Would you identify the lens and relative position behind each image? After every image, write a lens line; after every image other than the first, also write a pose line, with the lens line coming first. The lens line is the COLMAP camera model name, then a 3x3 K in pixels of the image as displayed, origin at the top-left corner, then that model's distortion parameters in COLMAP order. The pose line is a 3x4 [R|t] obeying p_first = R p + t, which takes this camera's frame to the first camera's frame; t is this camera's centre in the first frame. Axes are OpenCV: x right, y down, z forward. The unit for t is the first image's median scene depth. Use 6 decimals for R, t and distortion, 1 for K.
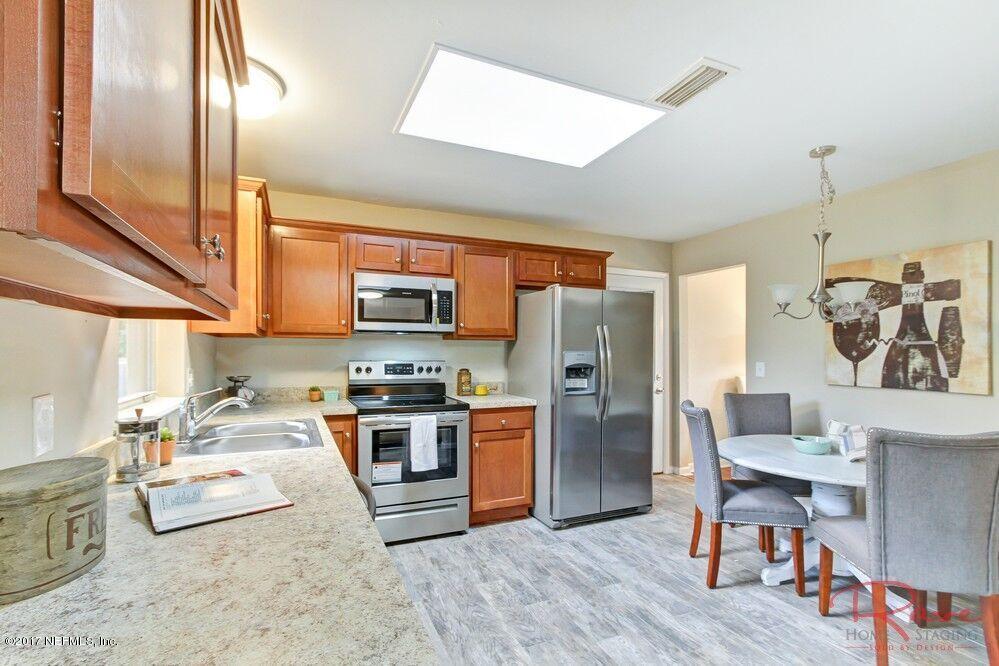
lens RADIAL K [[469.0, 0, 496.9], [0, 469.0, 347.4], [0, 0, 1]] dist [-0.002746, 0.004693]
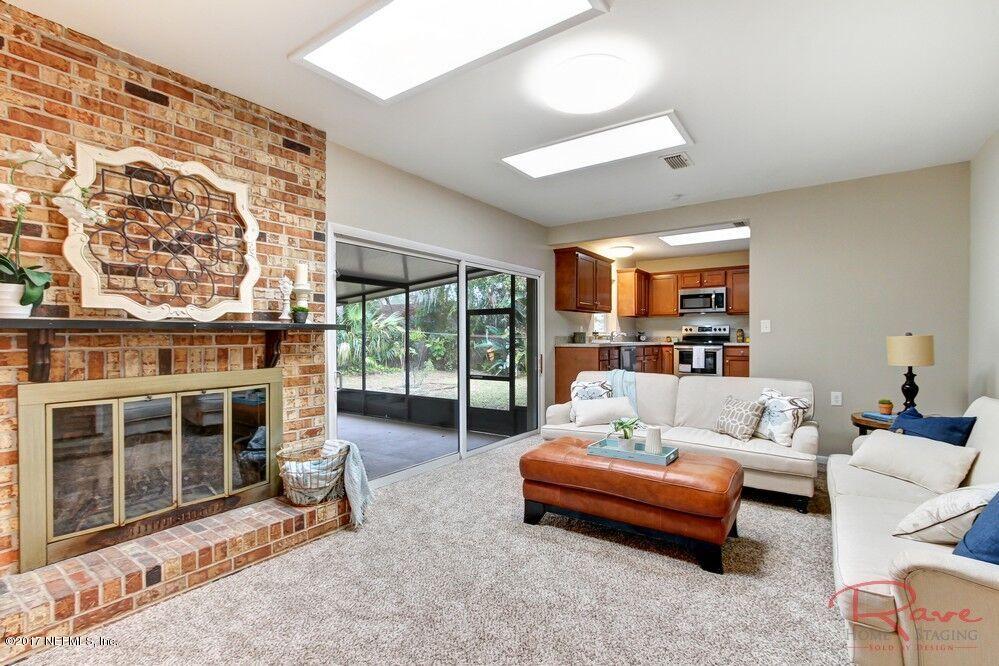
lens RADIAL K [[462.5, 0, 502.2], [0, 462.5, 345.6], [0, 0, 1]] dist [0.000401, 0.001333]
pose [[0.520360, 0.013029, -0.853847, 1.363711], [0.009390, 0.999736, 0.020978, 0.080179], [0.853895, -0.018933, 0.520101, -1.132245]]
